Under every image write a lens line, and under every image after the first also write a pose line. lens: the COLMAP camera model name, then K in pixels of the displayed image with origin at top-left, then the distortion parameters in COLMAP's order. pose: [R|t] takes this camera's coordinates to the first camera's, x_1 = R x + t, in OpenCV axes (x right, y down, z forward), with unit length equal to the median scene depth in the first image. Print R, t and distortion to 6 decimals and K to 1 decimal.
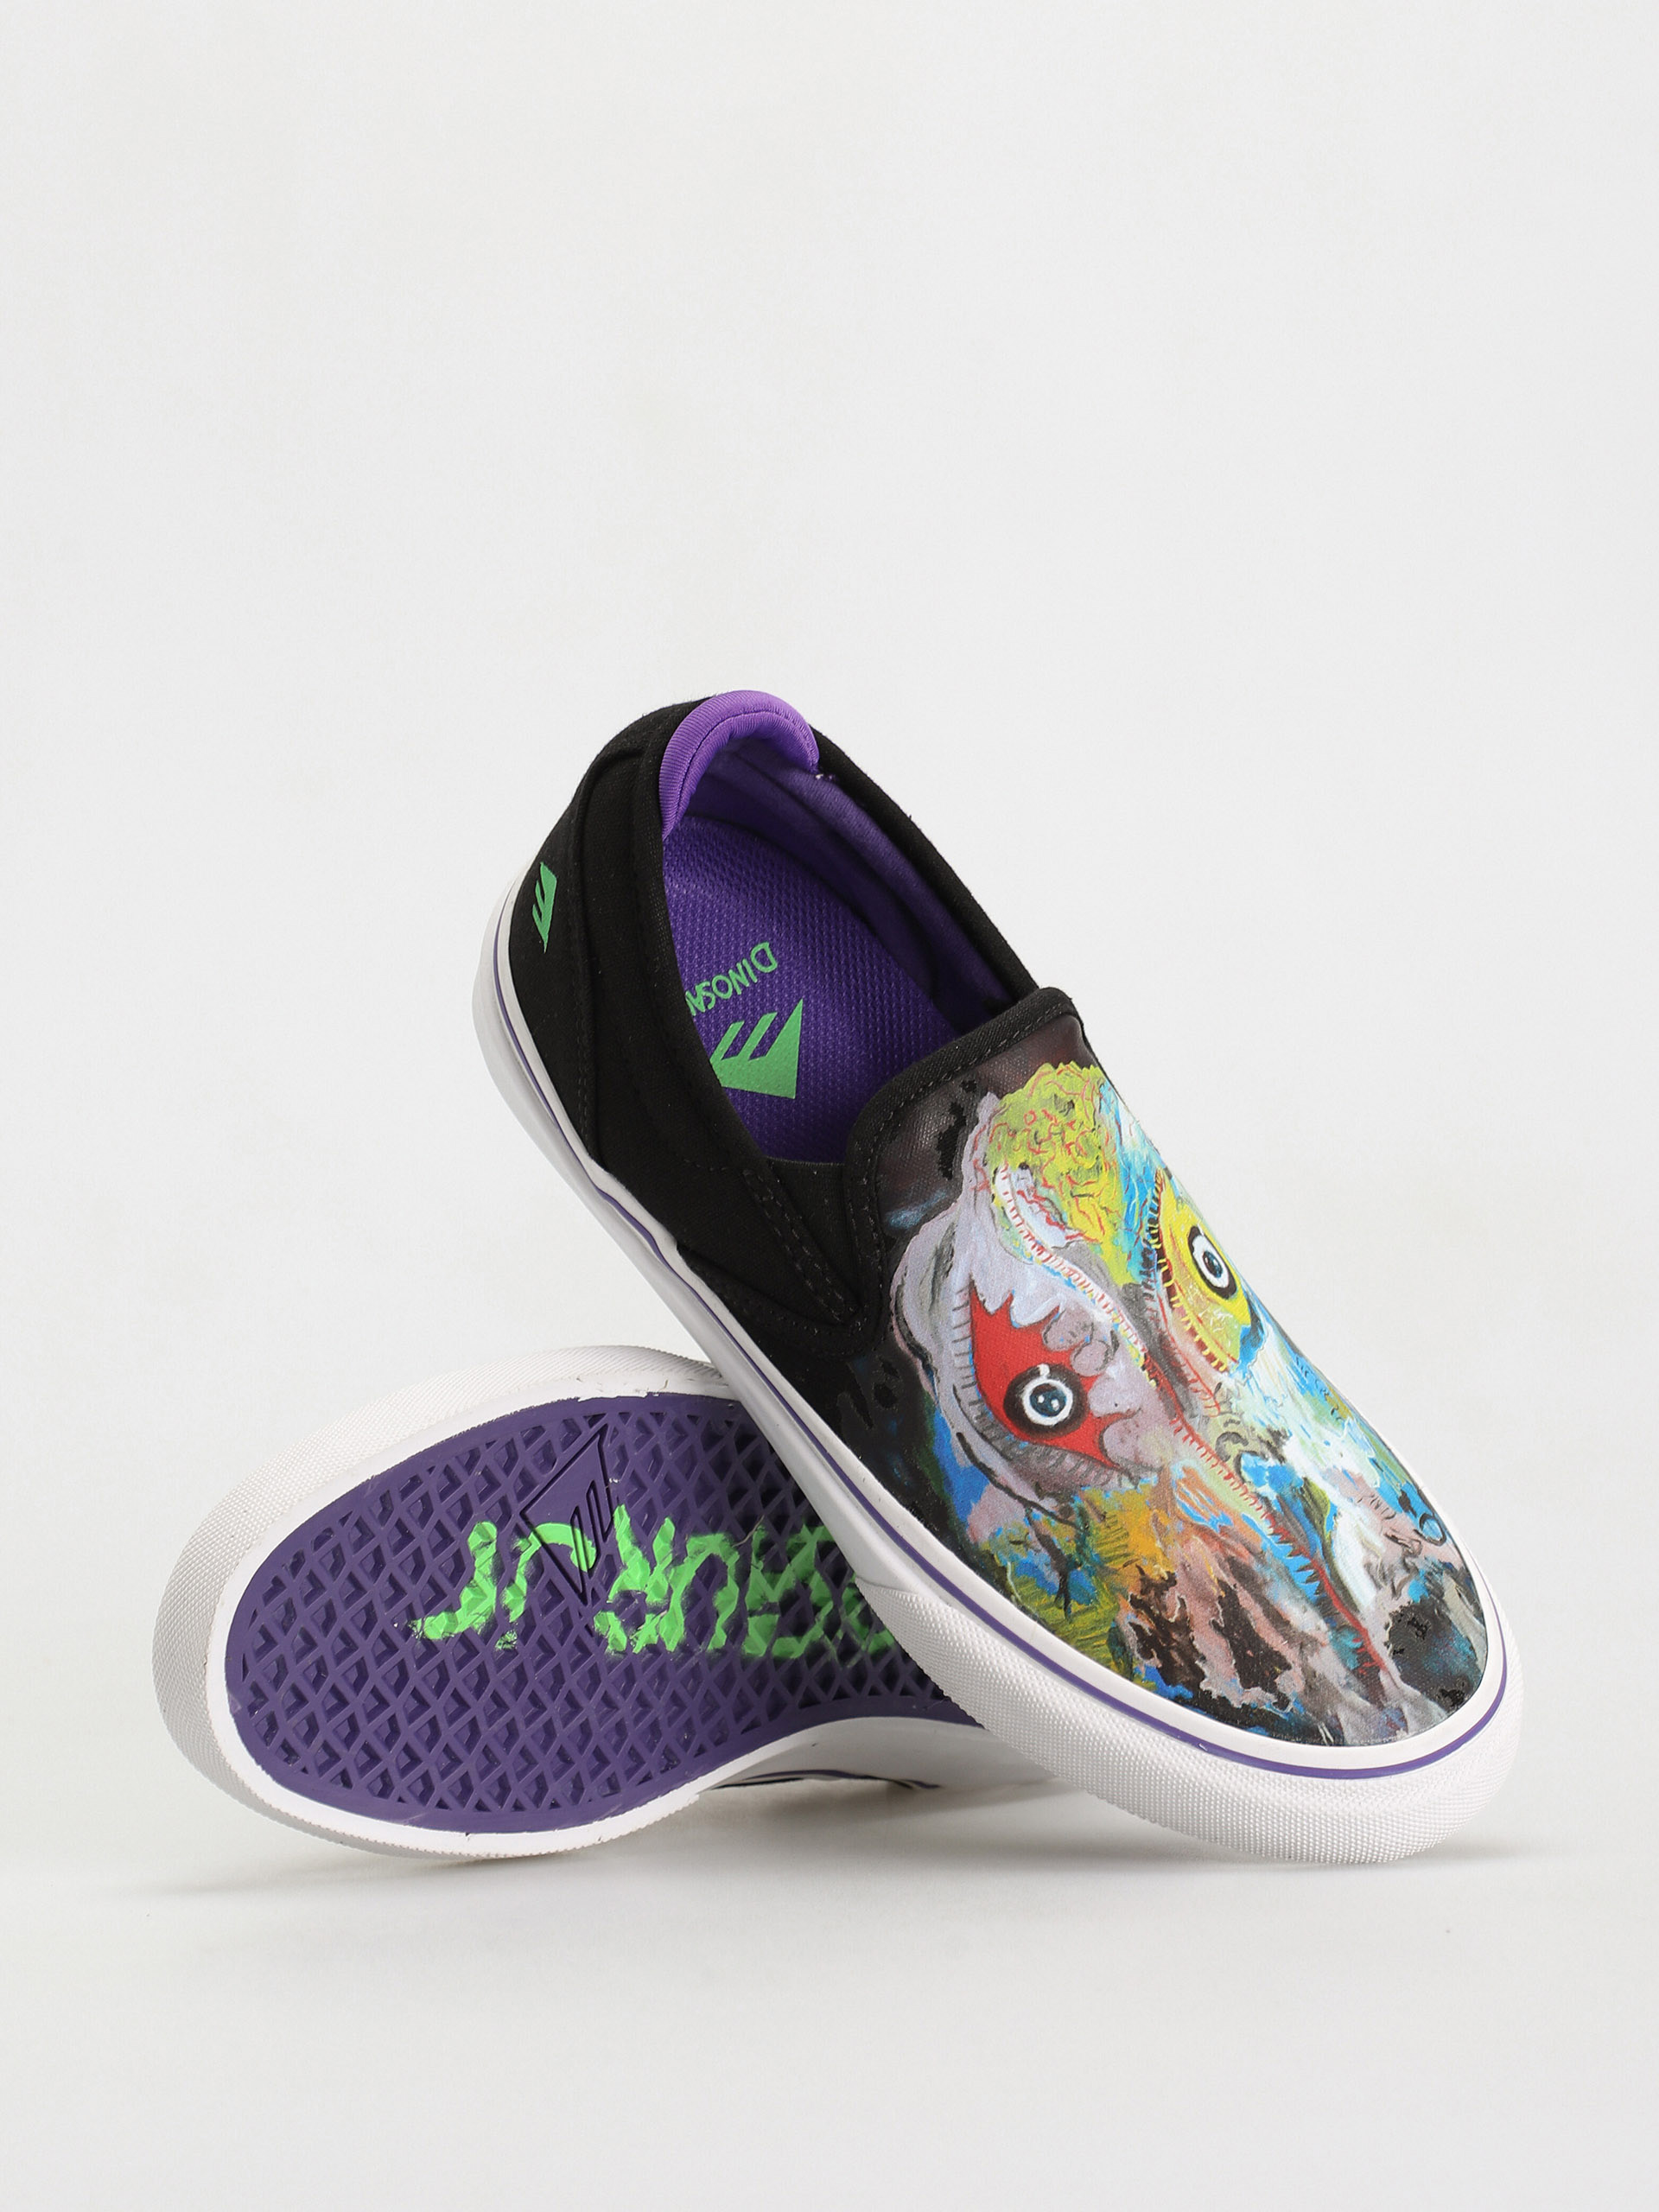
lens RADIAL K [[9502.2, 0, 829.5], [0, 9502.2, 1106.0], [0, 0, 1]] dist [-0.200987, -2.769352]
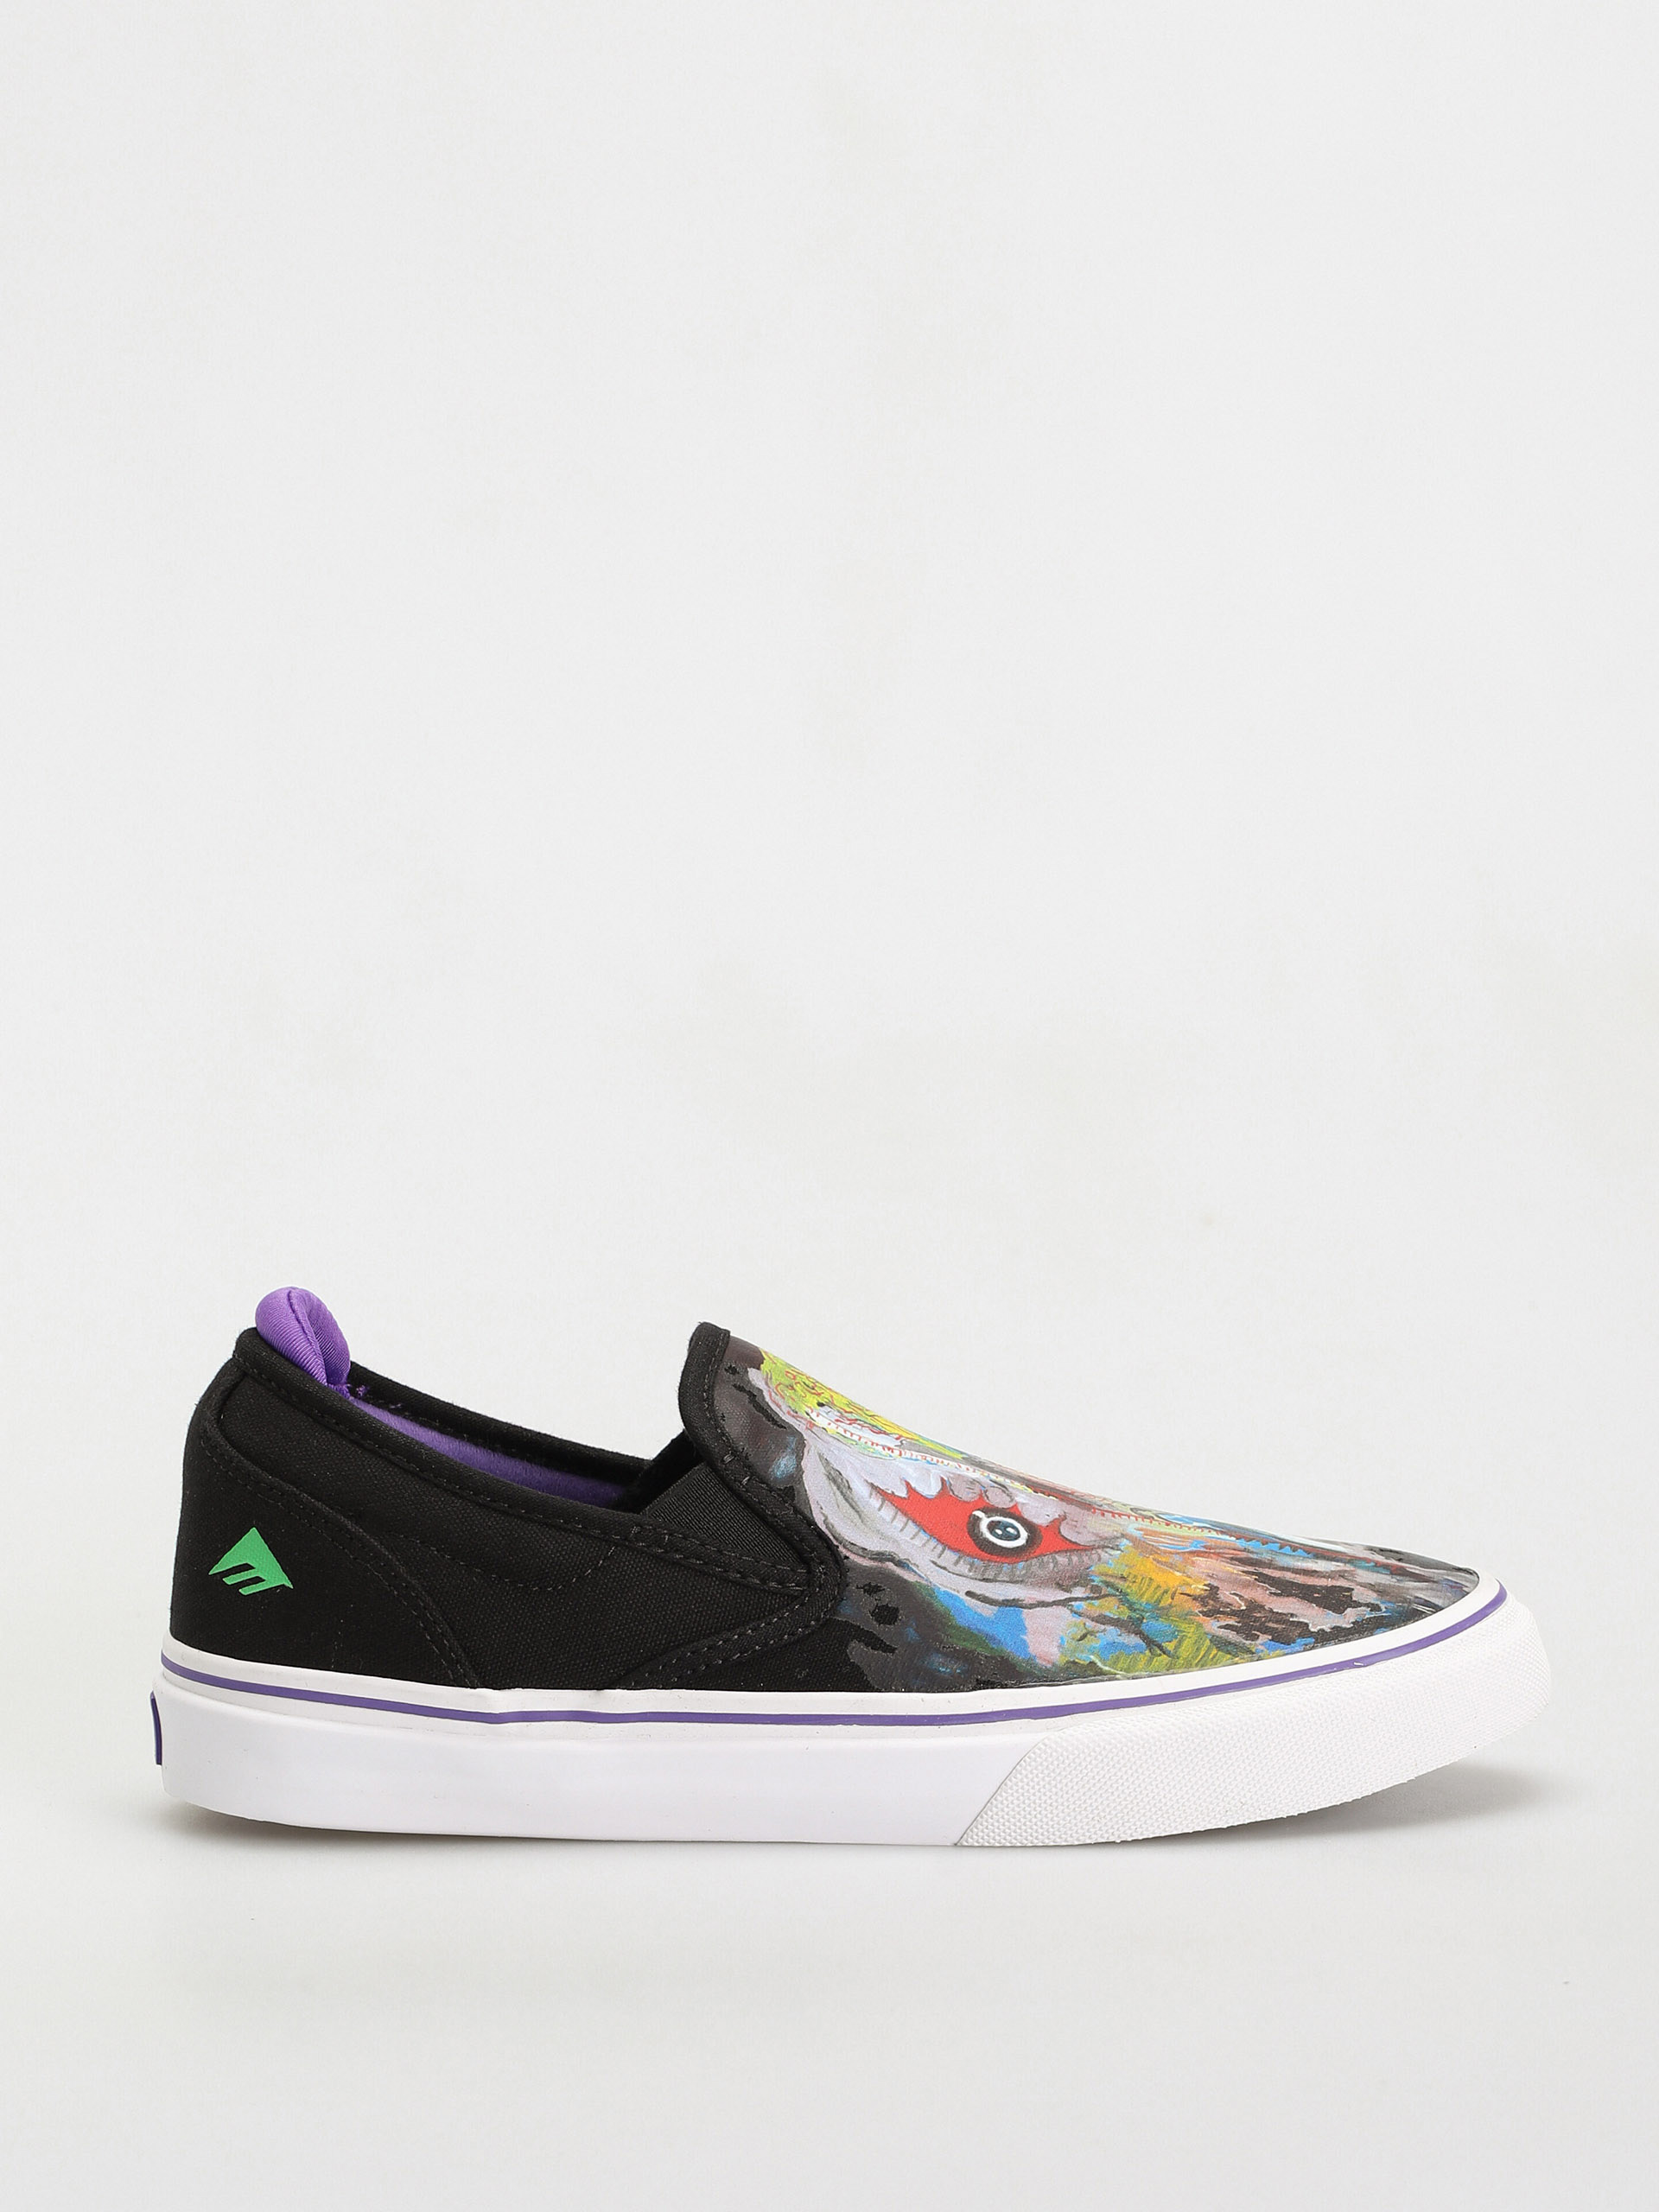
lens RADIAL K [[9502.2, 0, 829.5], [0, 9502.2, 1106.0], [0, 0, 1]] dist [-0.200987, -2.769352]
pose [[0.644163, -0.306635, 0.700735, -0.677007], [0.705100, 0.593131, -0.388627, 0.380673], [-0.296461, 0.744427, 0.598281, 0.372174]]
